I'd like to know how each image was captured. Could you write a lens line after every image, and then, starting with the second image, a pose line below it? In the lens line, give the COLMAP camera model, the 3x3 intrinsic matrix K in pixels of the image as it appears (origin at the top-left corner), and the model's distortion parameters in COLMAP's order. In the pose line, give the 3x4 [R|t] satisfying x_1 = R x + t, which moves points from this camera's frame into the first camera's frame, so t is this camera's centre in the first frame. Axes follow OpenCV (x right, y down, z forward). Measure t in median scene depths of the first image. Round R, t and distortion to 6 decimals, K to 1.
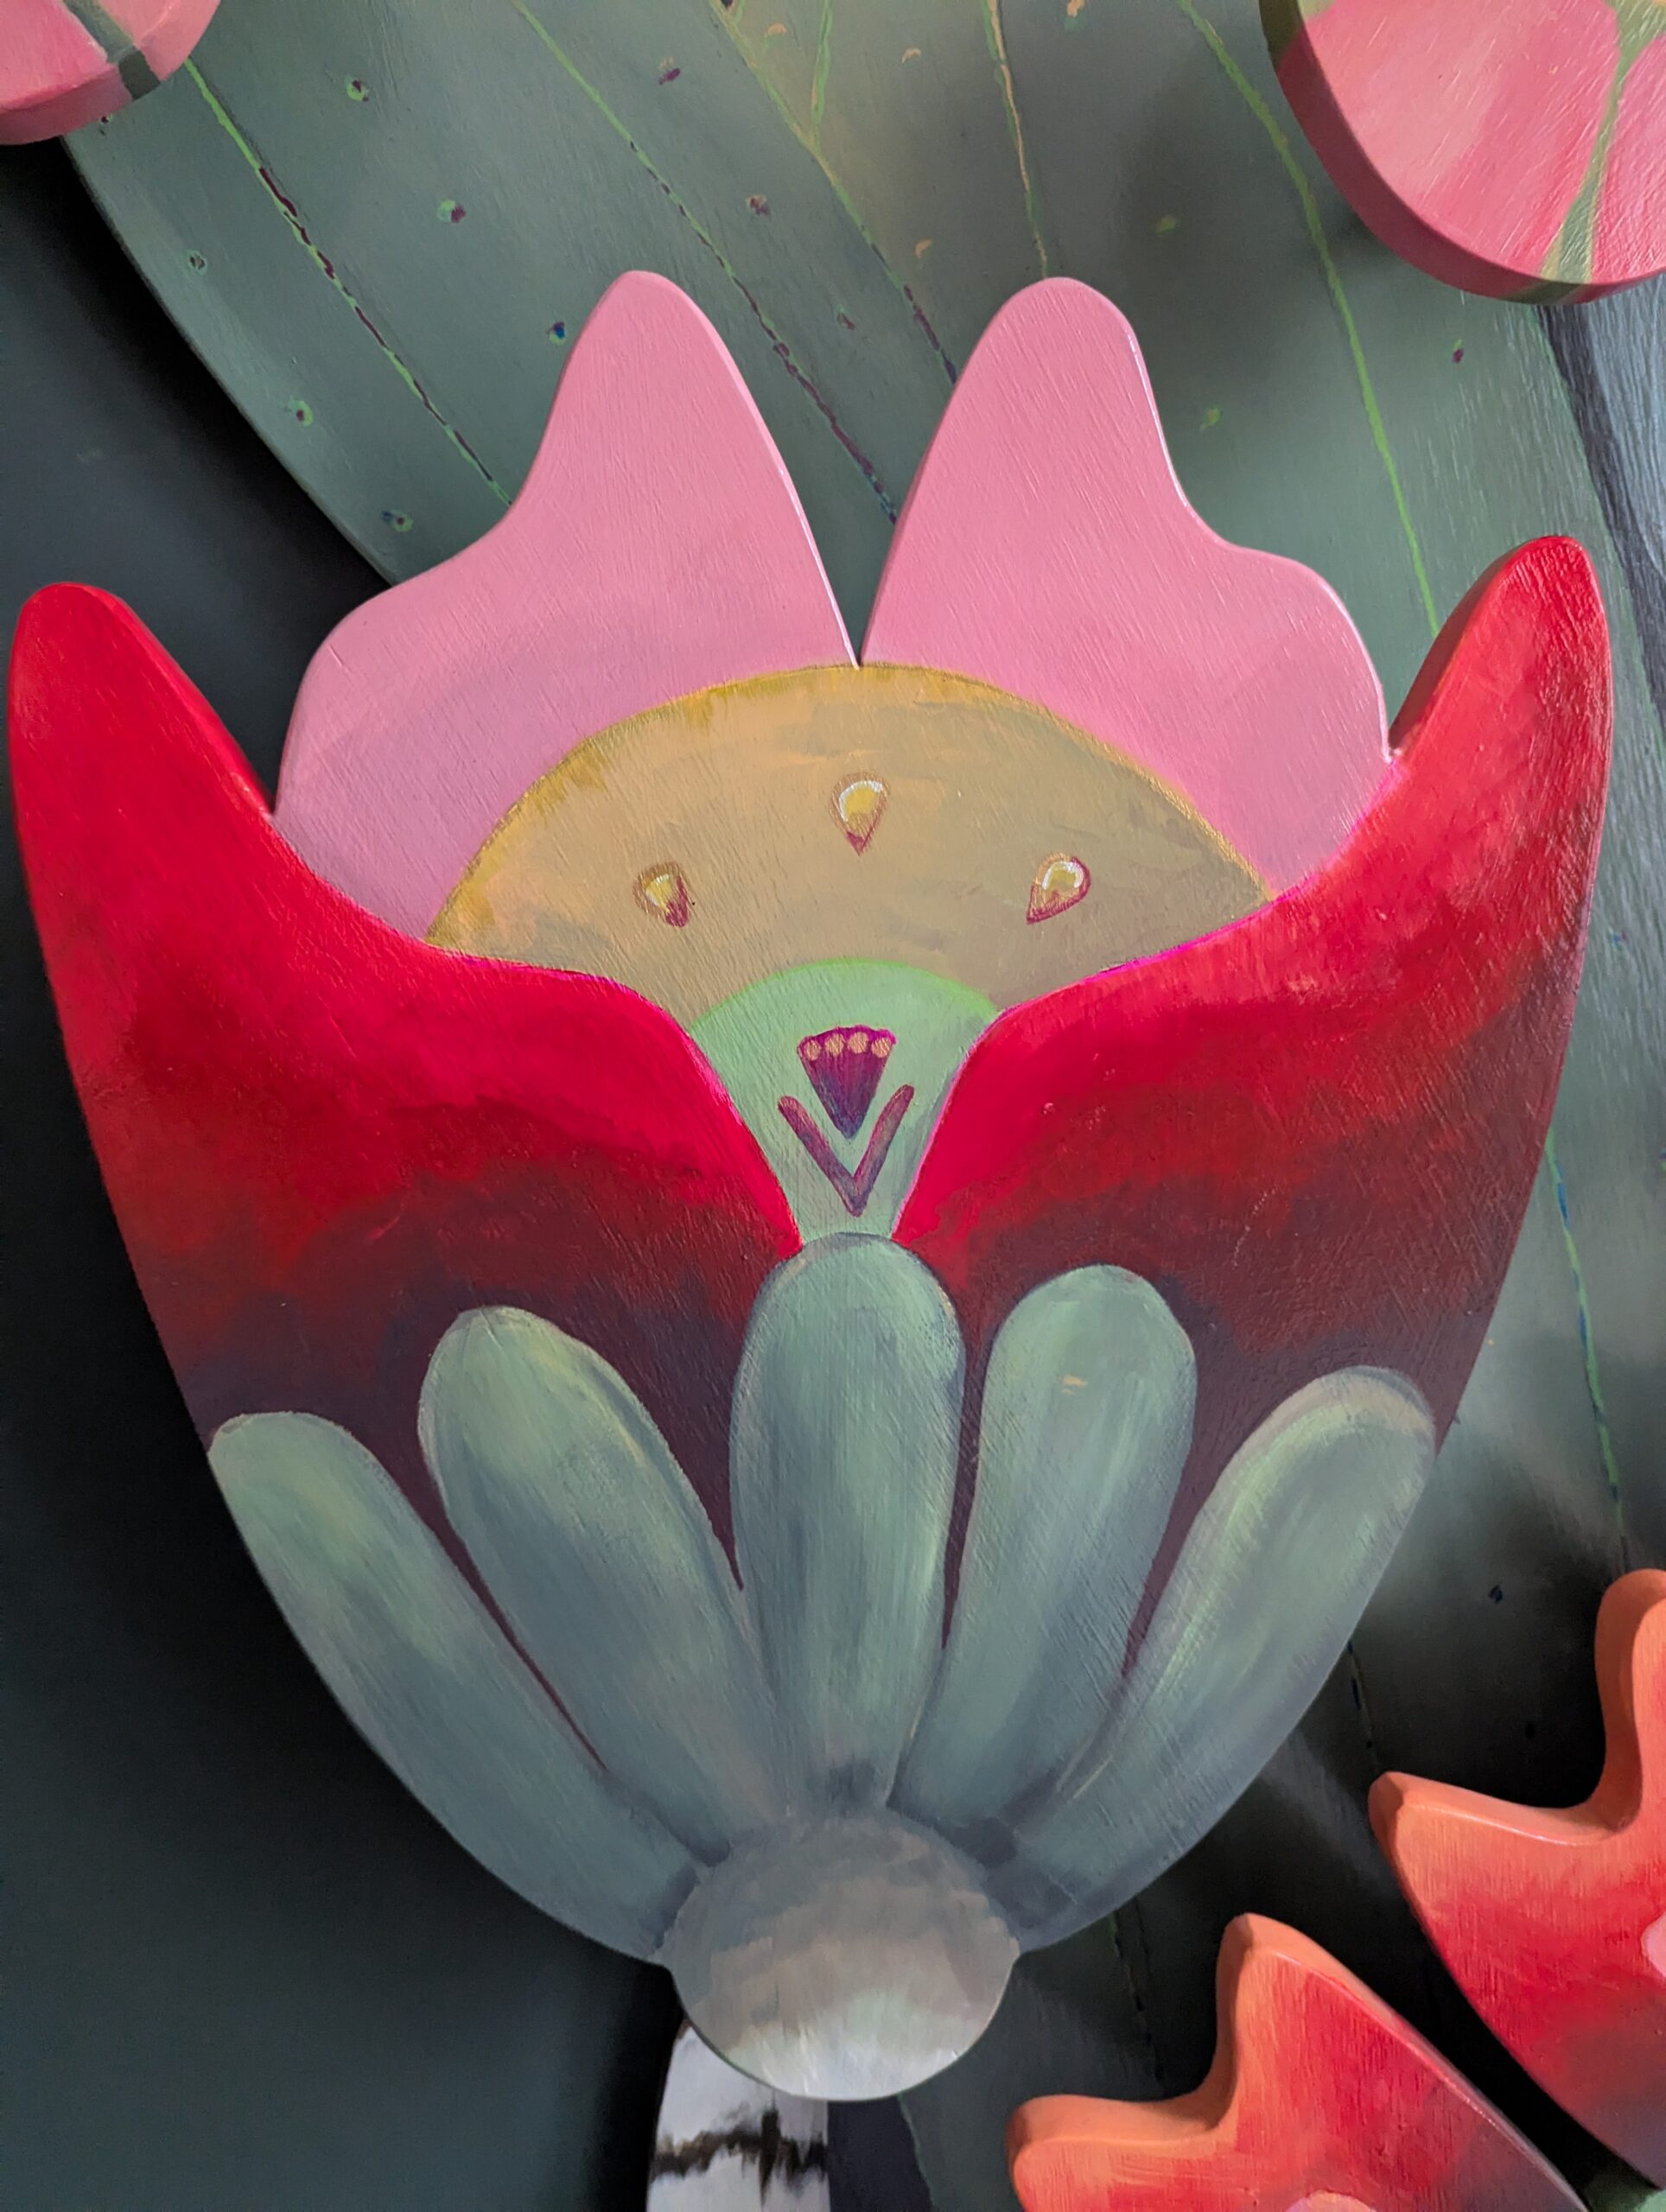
lens RADIAL K [[1552.6, 0, 835.7], [0, 1552.6, 1111.5], [0, 0, 1]] dist [0.043195, -0.040777]
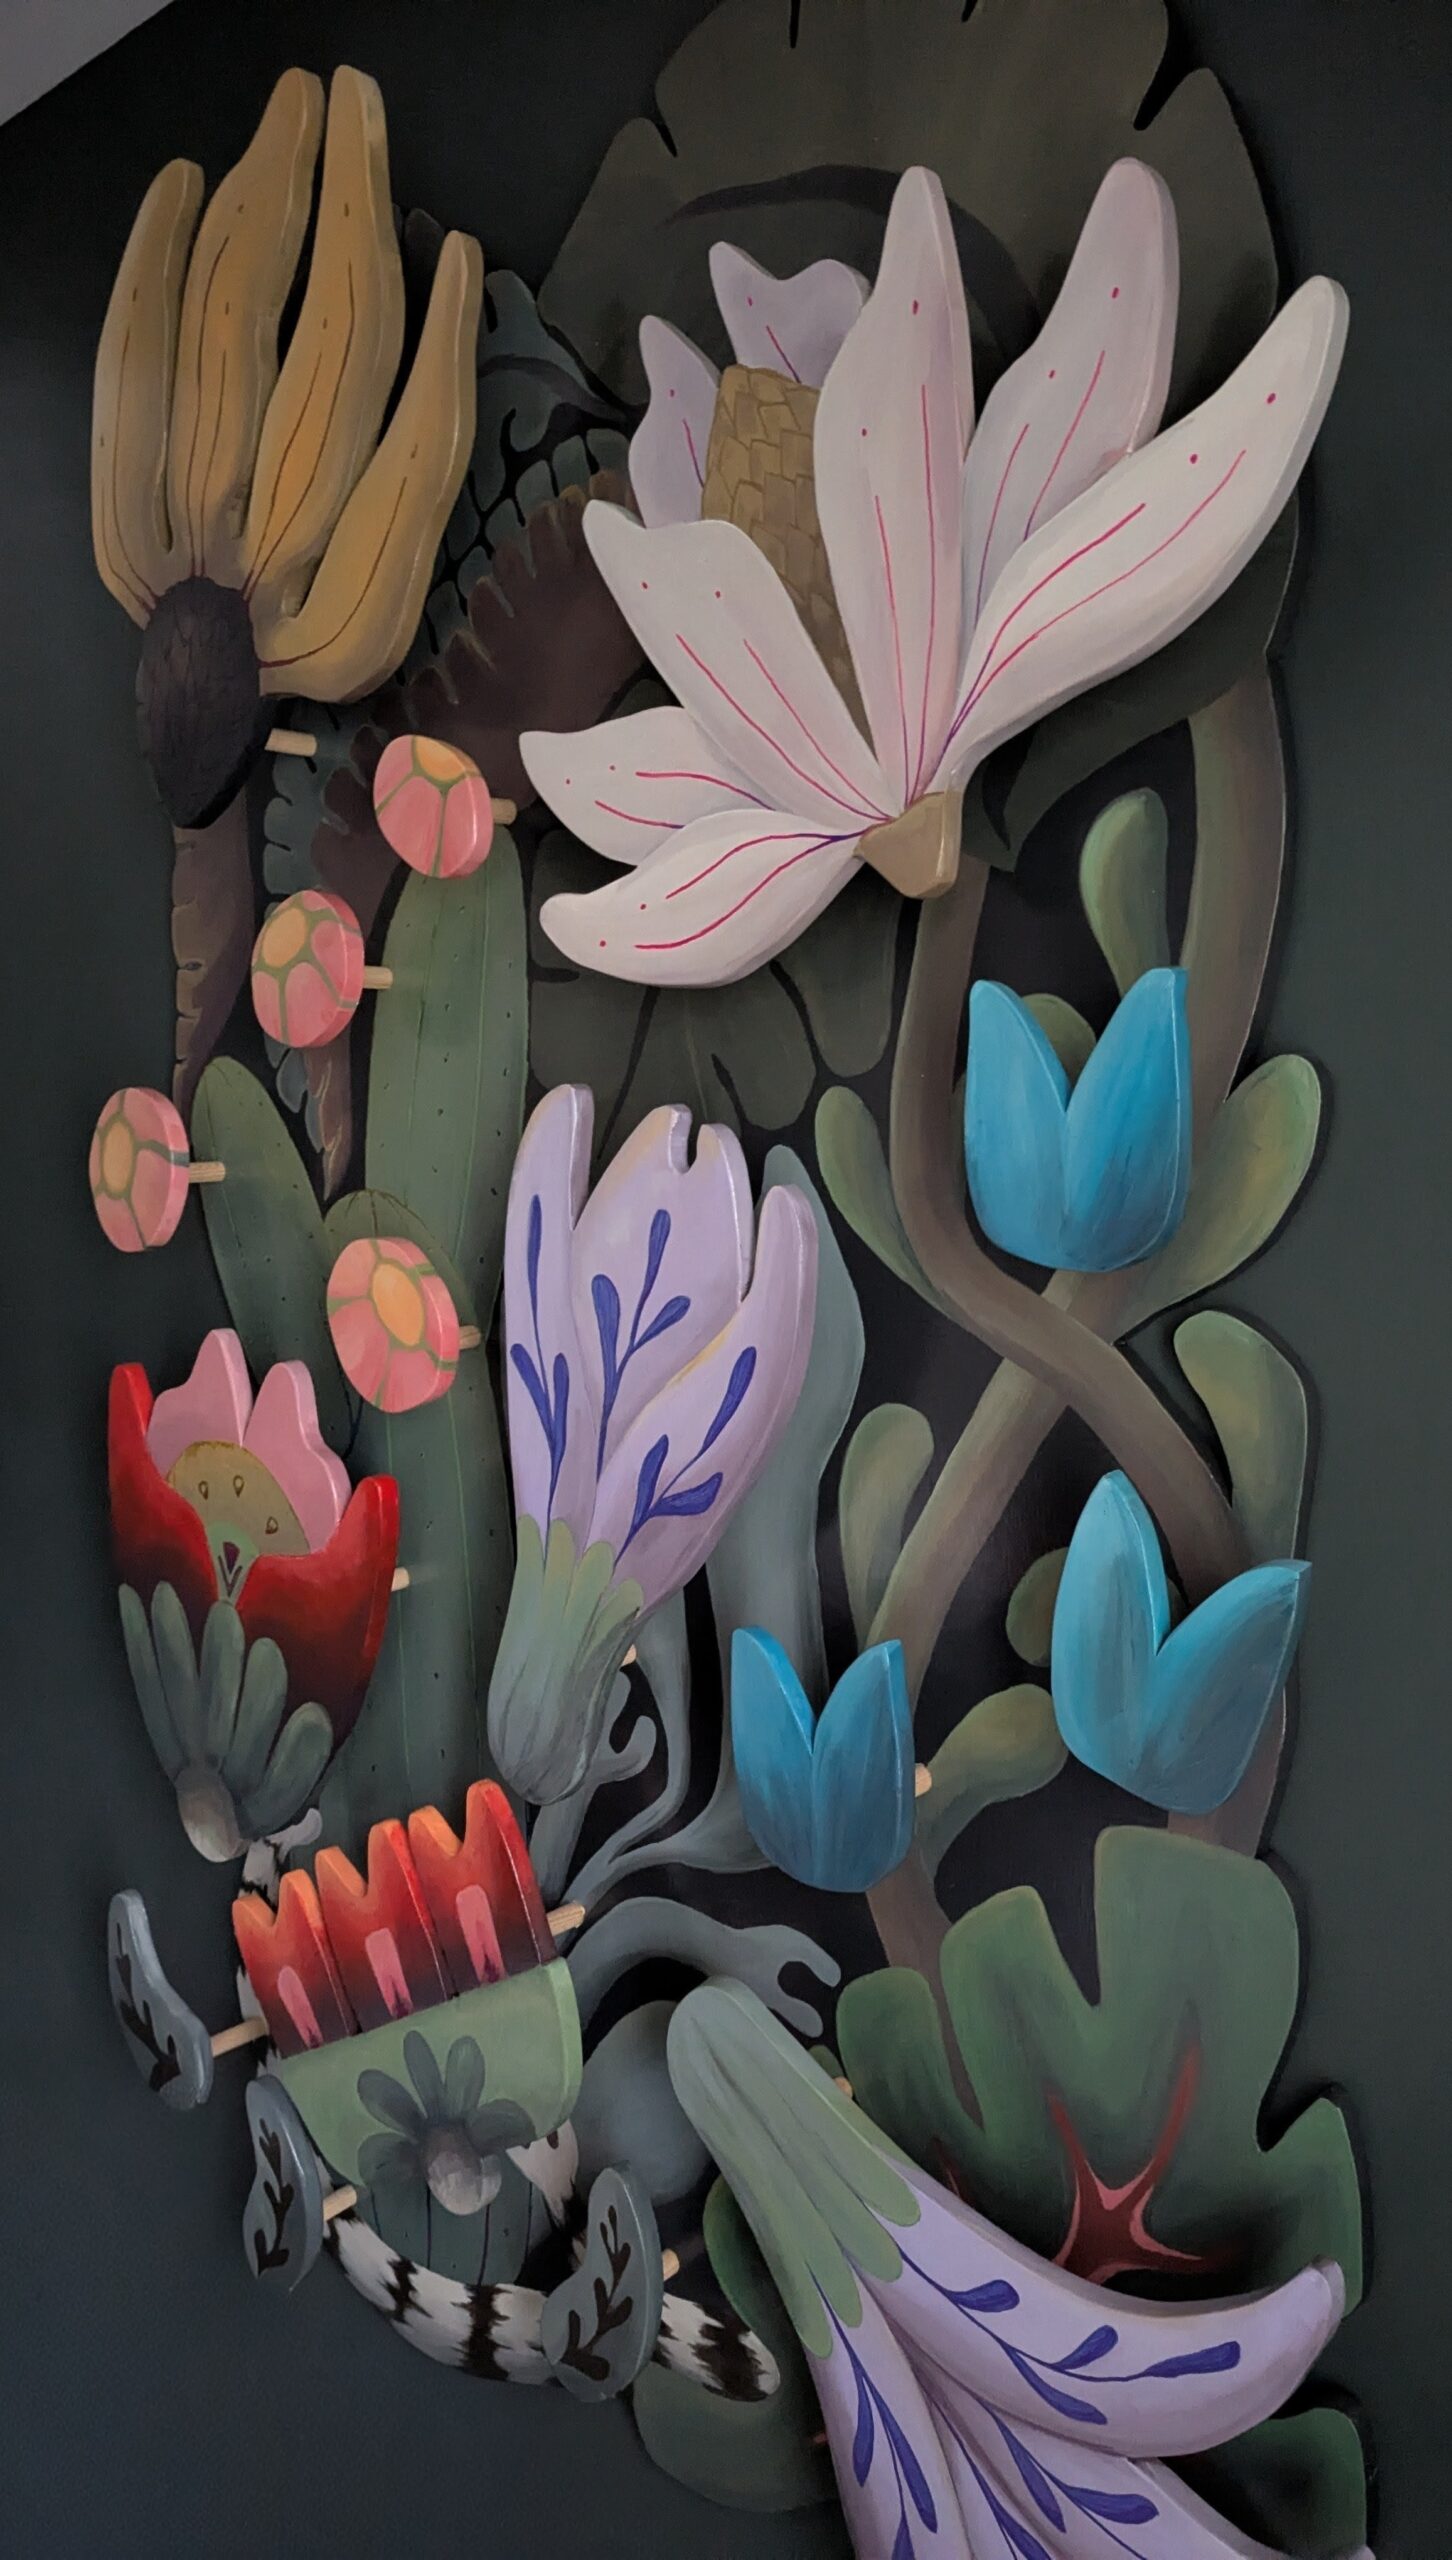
lens RADIAL K [[1776.0, 0, 932.1], [0, 1776.0, 1298.1], [0, 0, 1]] dist [0.039170, -0.012527]
pose [[0.741757, 0.277365, -0.610627, 3.274594], [-0.262364, 0.957921, 0.116411, -1.379427], [0.617221, 0.073858, 0.783315, -1.114648]]
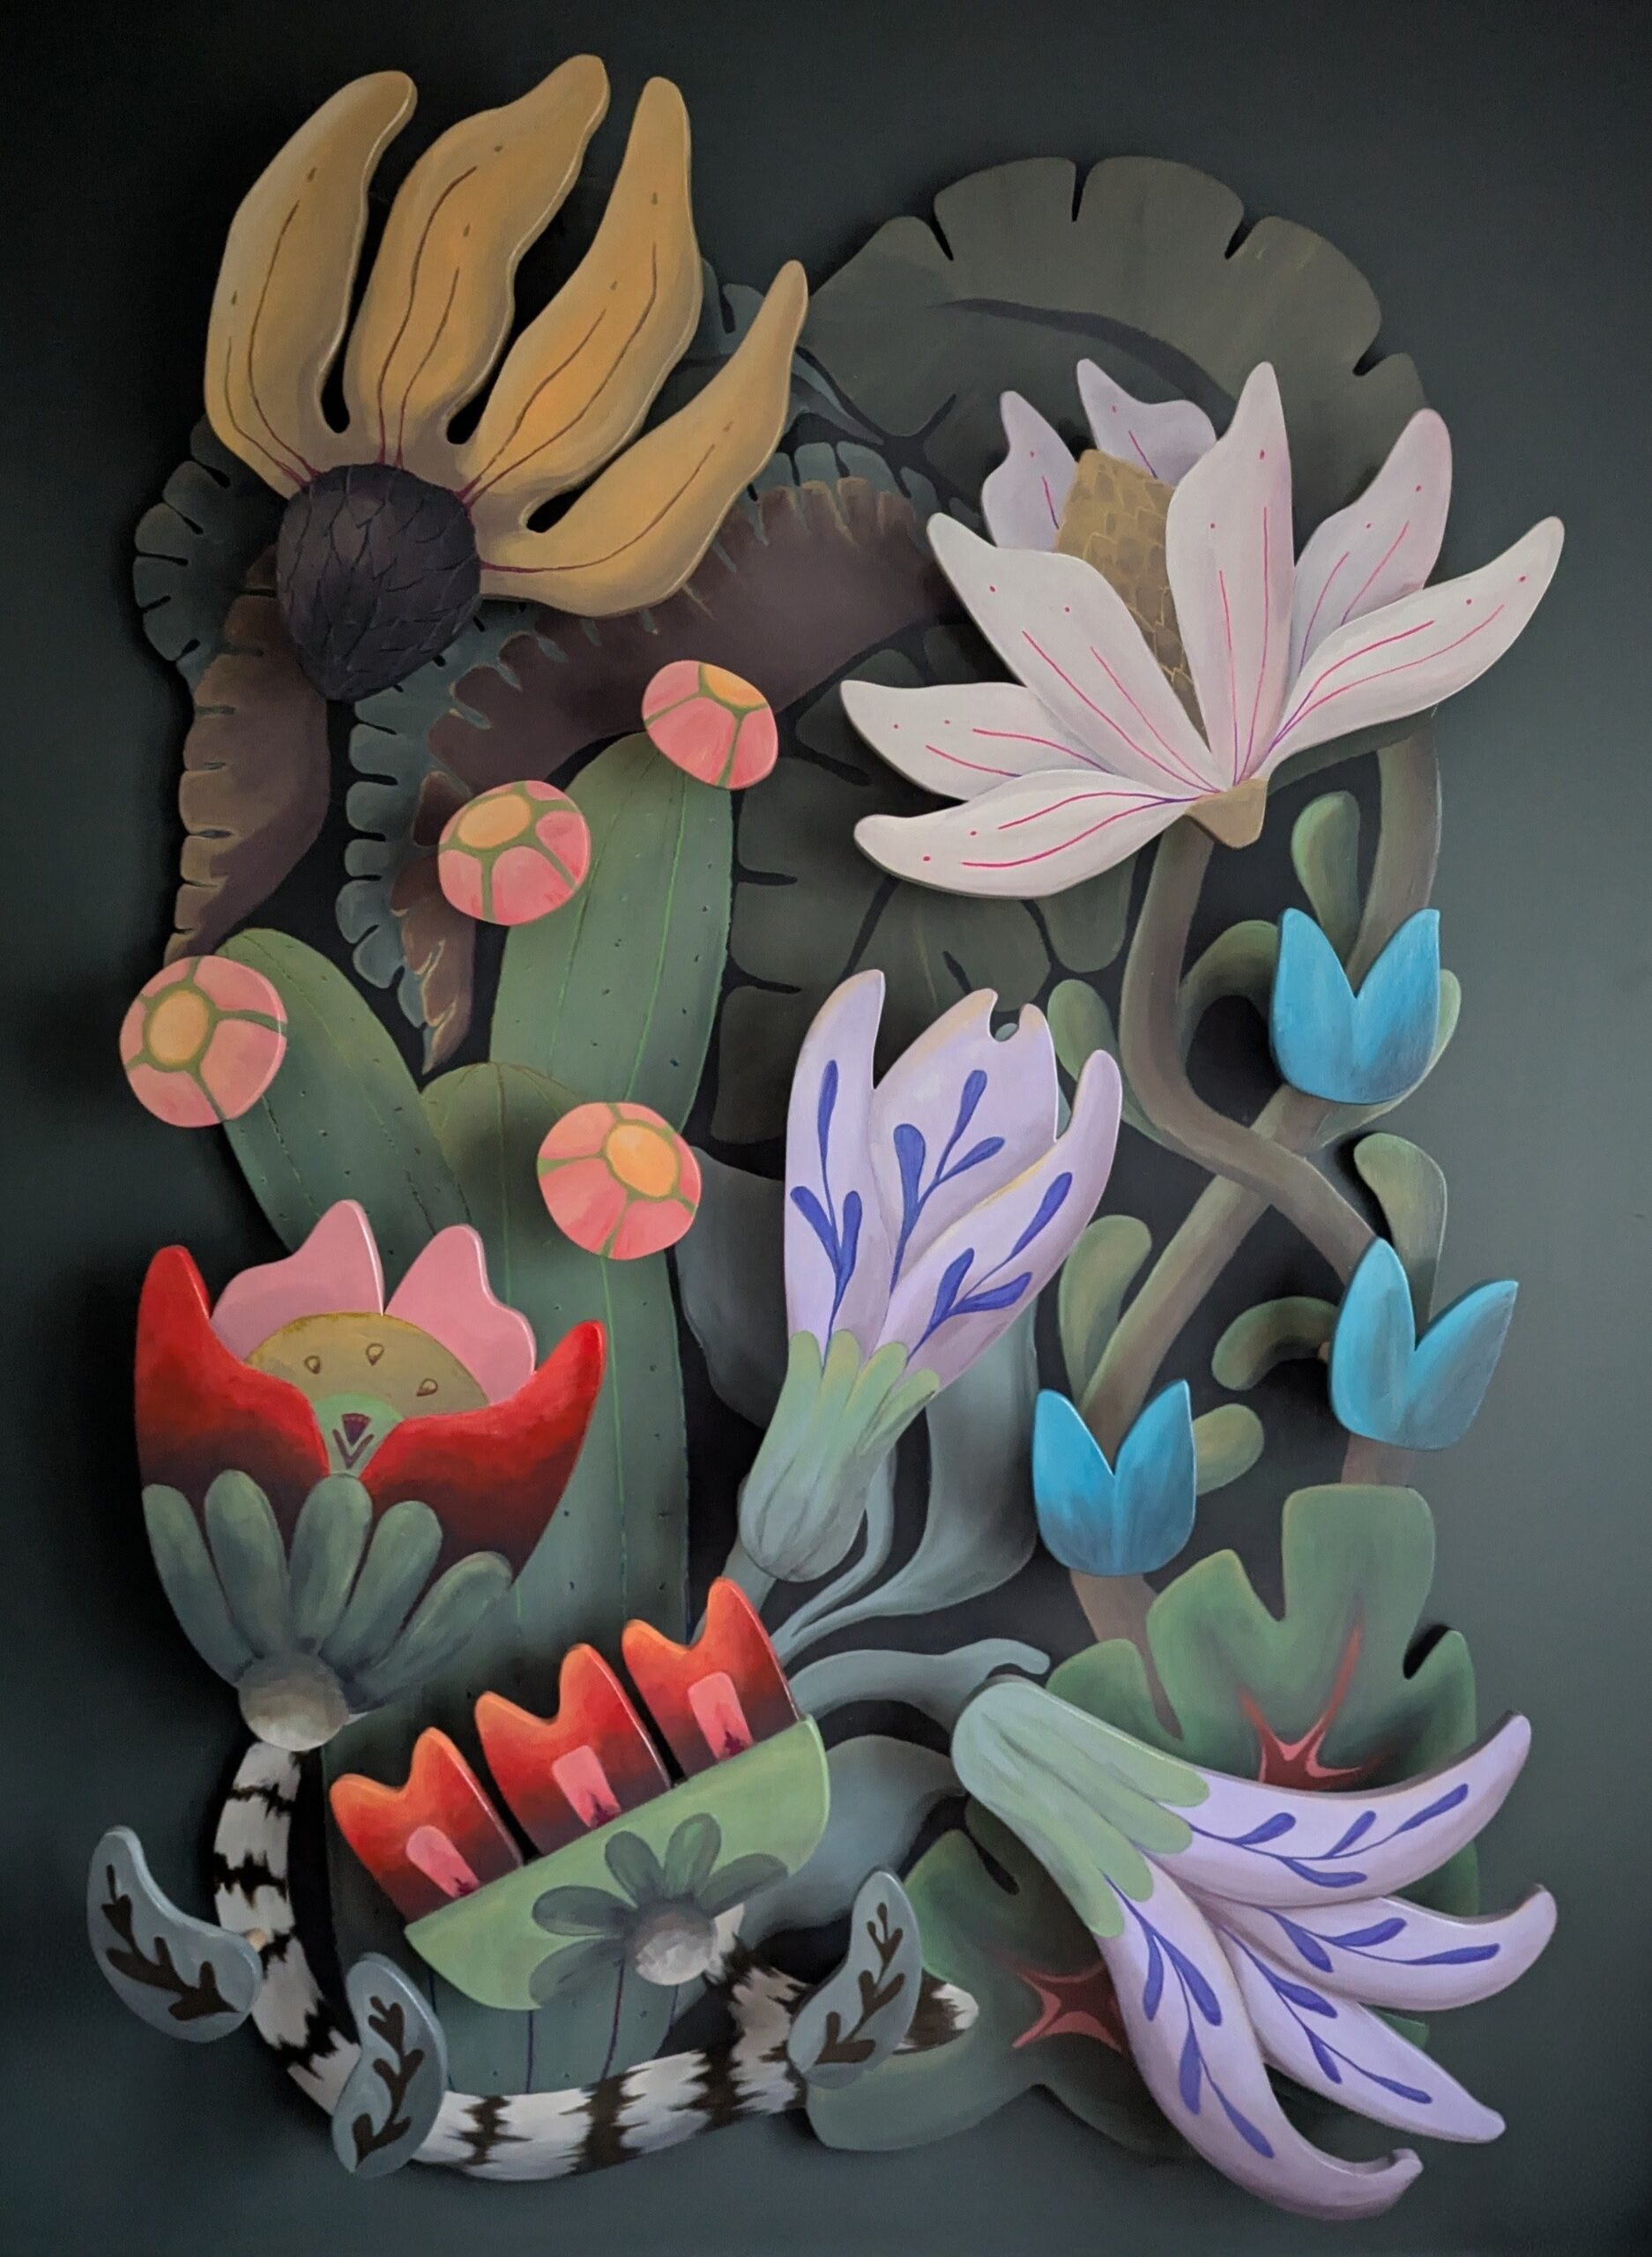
lens RADIAL K [[1678.9, 0, 889.4], [0, 1678.9, 1172.1], [0, 0, 1]] dist [0.031732, 0.009545]
pose [[0.971402, 0.232334, -0.048986, 1.158292], [-0.235824, 0.968070, -0.085009, -0.510352], [0.027672, 0.094130, 0.995175, -2.599973]]
